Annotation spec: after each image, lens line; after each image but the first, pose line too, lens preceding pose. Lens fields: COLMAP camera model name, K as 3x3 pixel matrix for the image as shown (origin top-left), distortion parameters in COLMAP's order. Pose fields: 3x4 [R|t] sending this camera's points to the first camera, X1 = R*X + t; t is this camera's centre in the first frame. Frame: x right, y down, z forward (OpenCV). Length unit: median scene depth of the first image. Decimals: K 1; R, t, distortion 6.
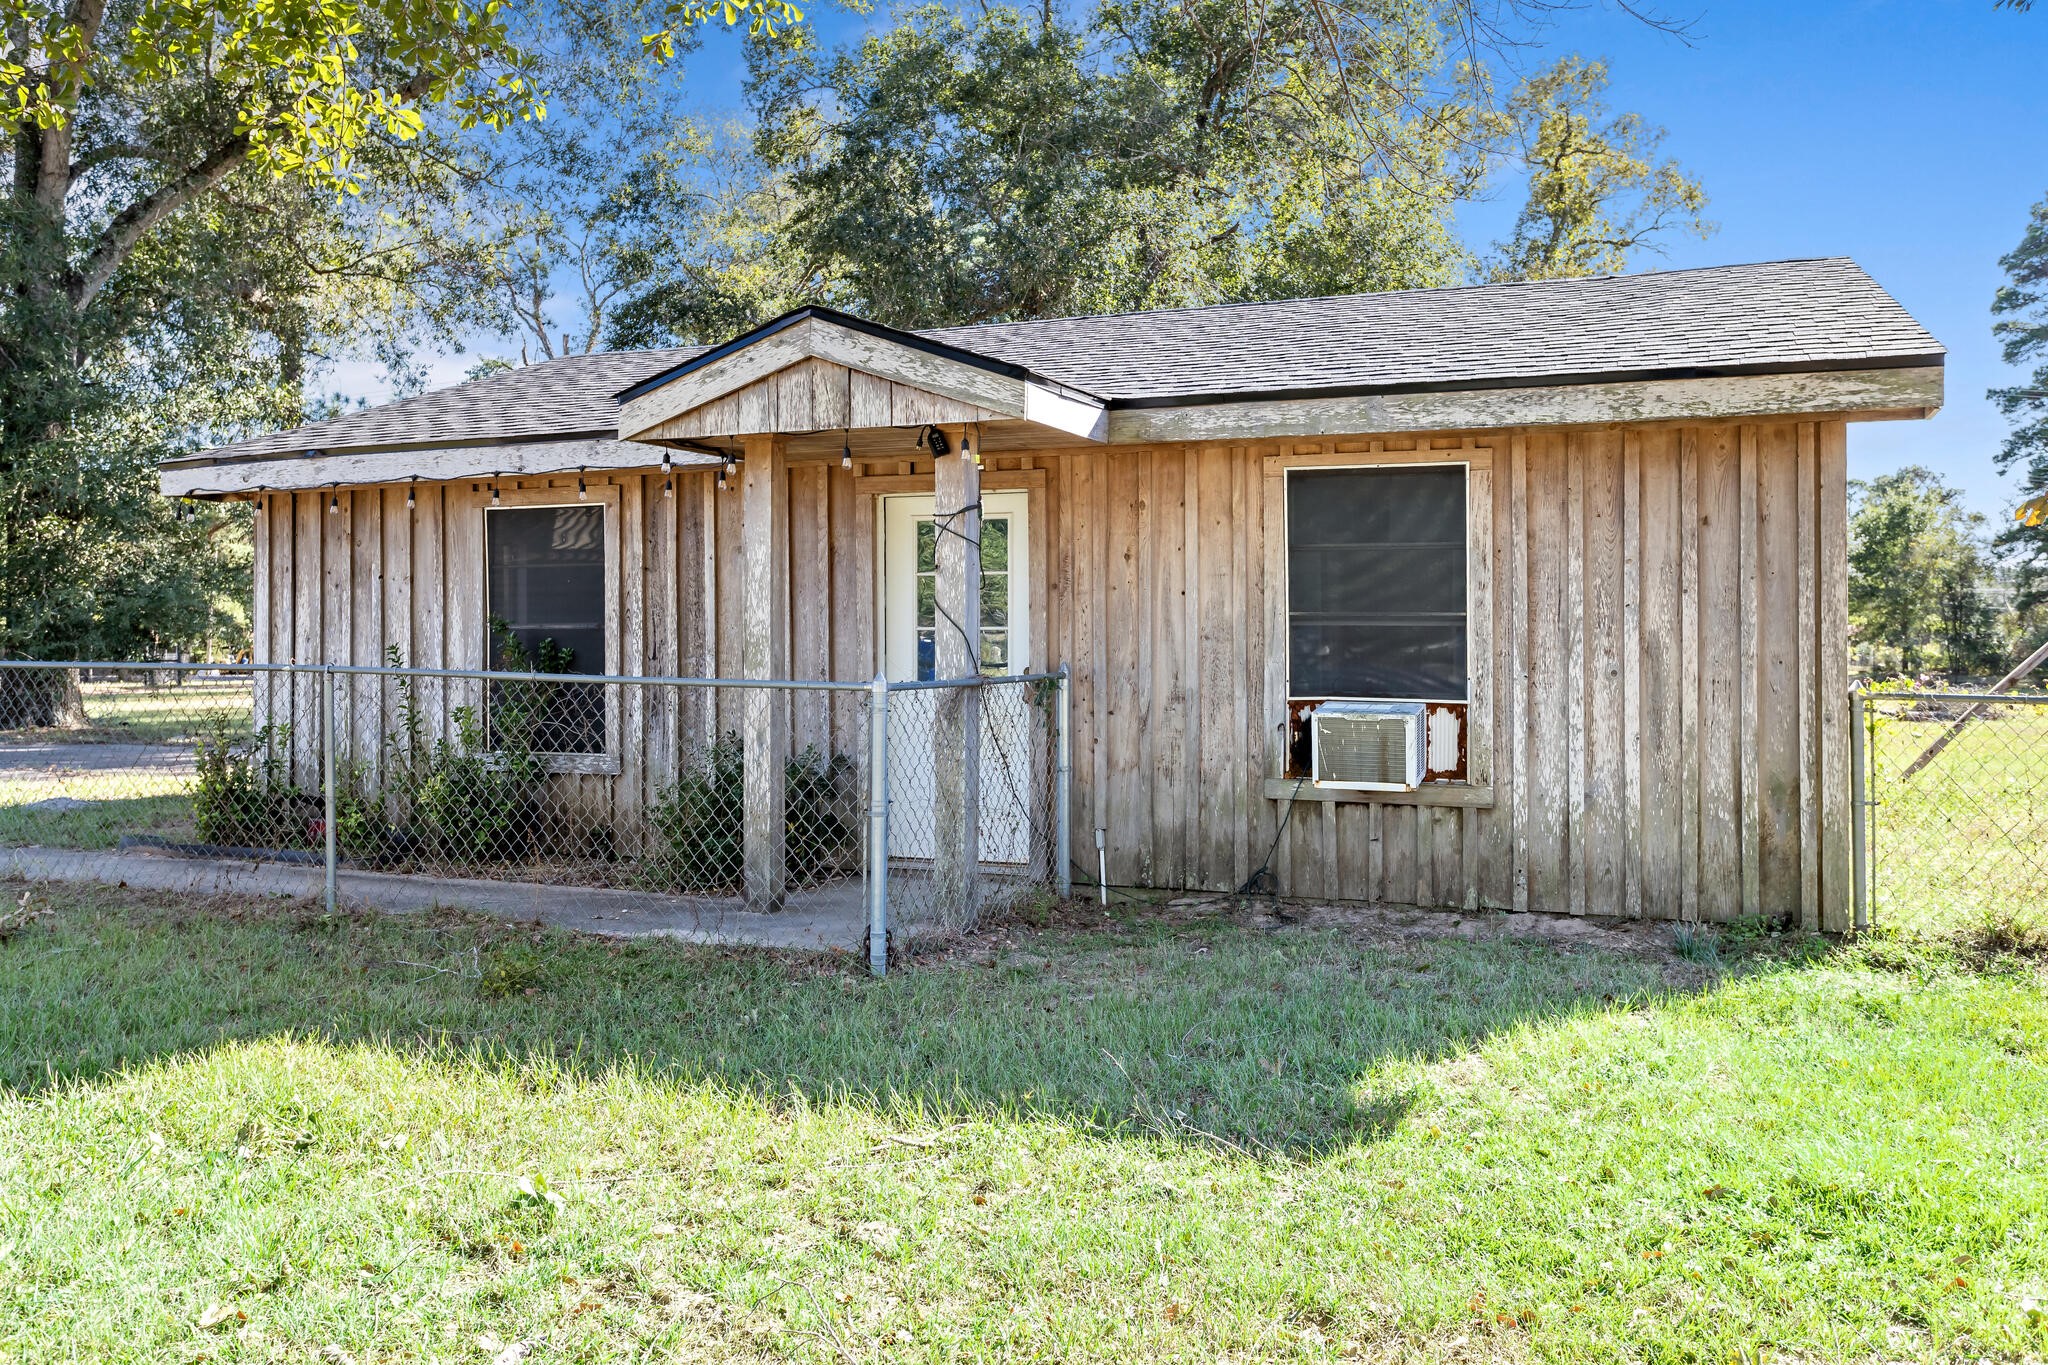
lens RADIAL K [[1717.4, 0, 1023.8], [0, 1717.4, 665.6], [0, 0, 1]] dist [0.009362, 0.004380]
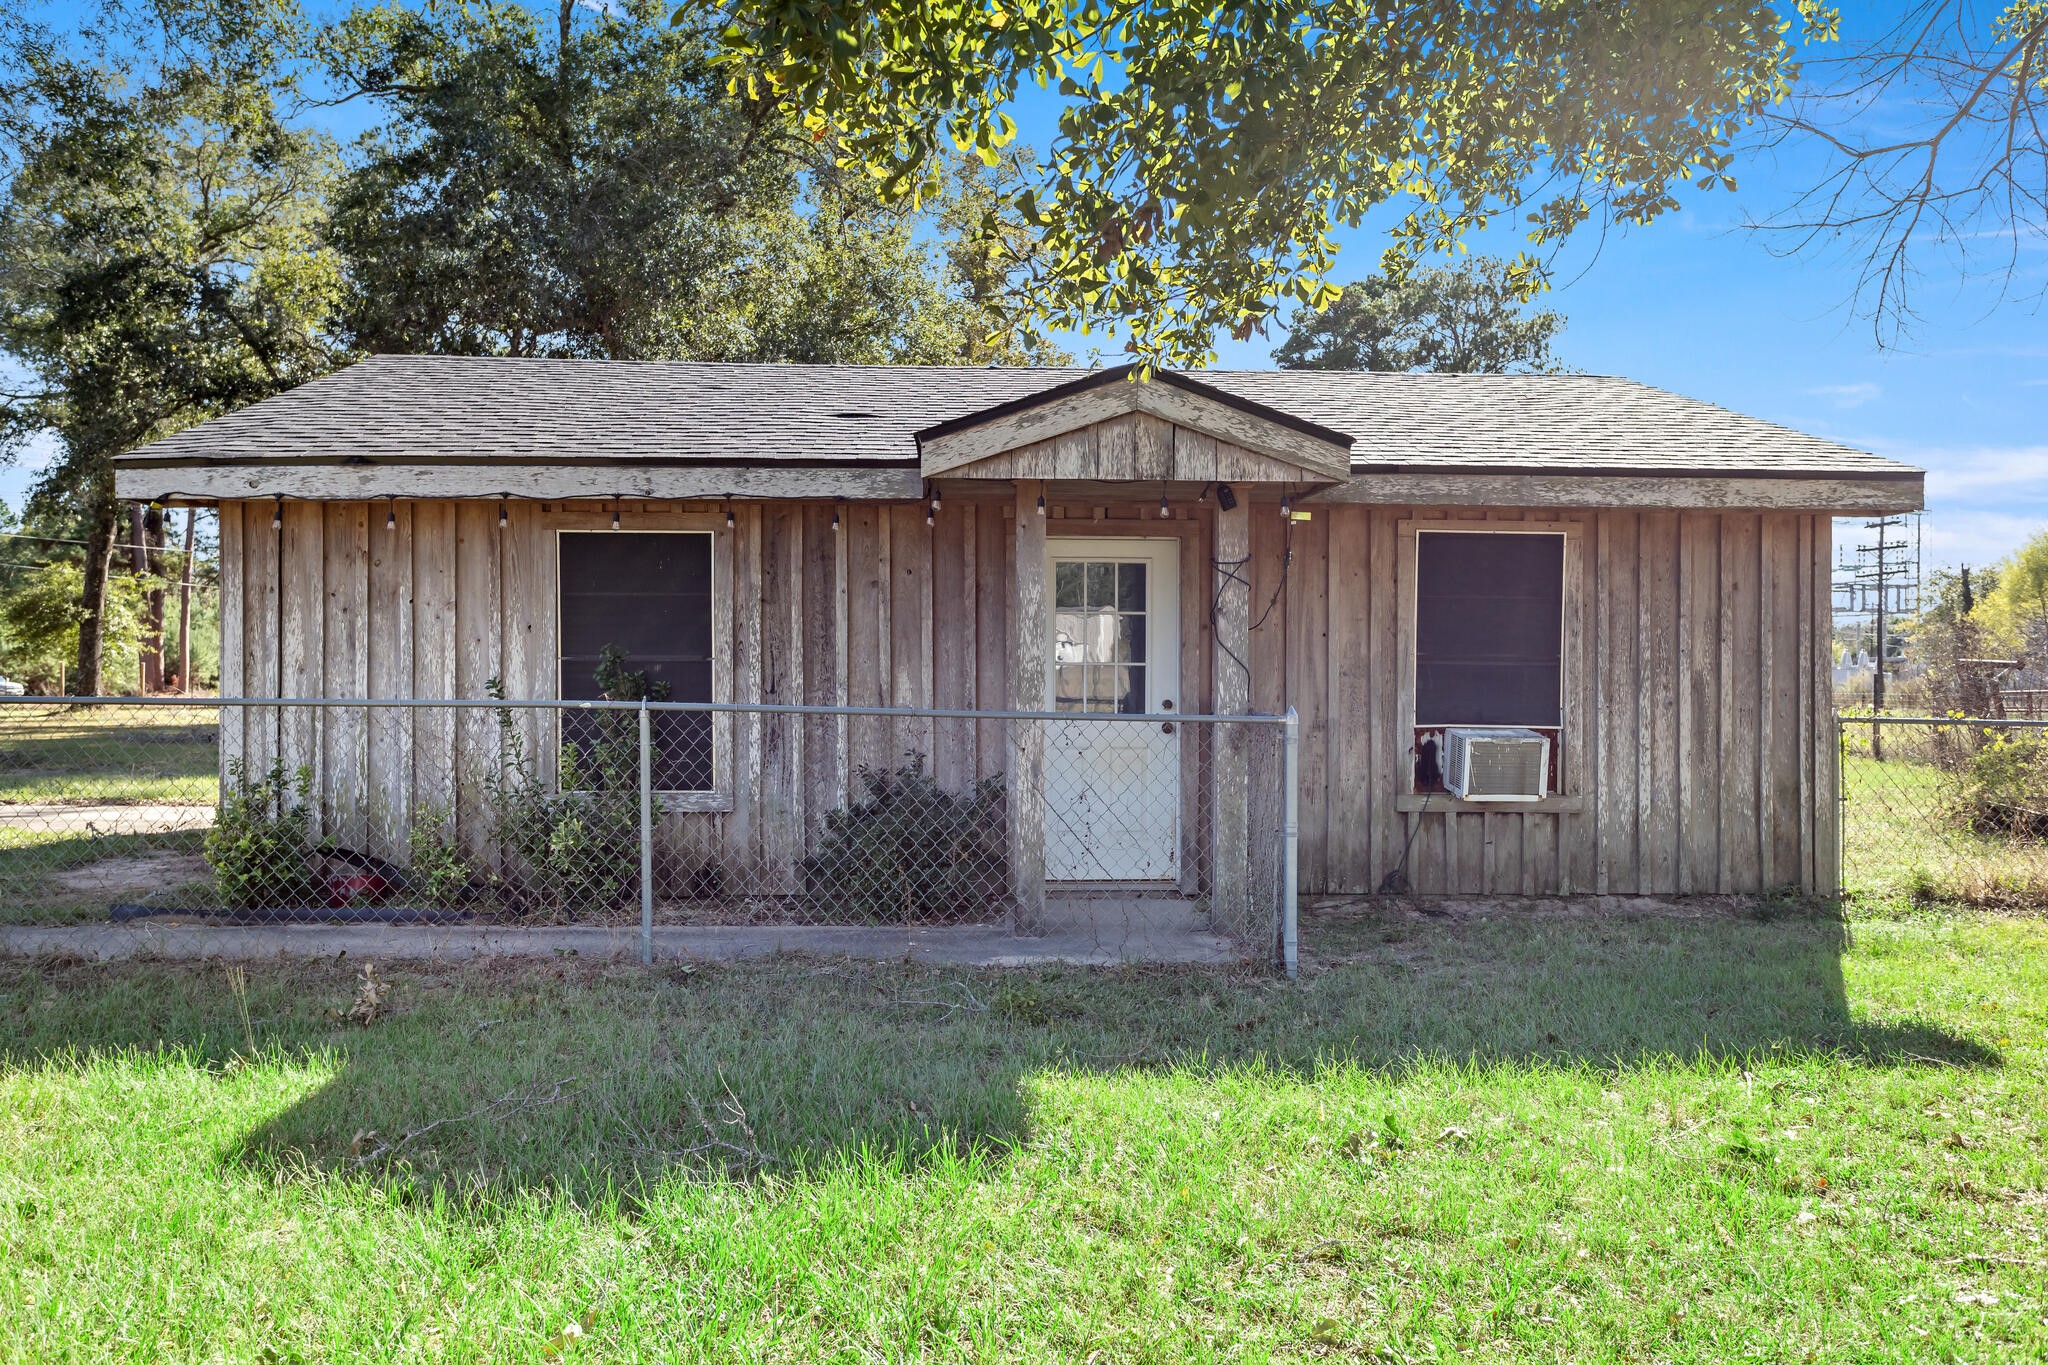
lens RADIAL K [[1685.6, 0, 1023.4], [0, 1685.6, 695.4], [0, 0, 1]] dist [0.017182, -0.001419]
pose [[0.896711, -0.002063, 0.442612, -0.632390], [0.001397, 0.999997, 0.001830, -0.004533], [-0.442614, -0.001022, 0.896712, 0.087018]]
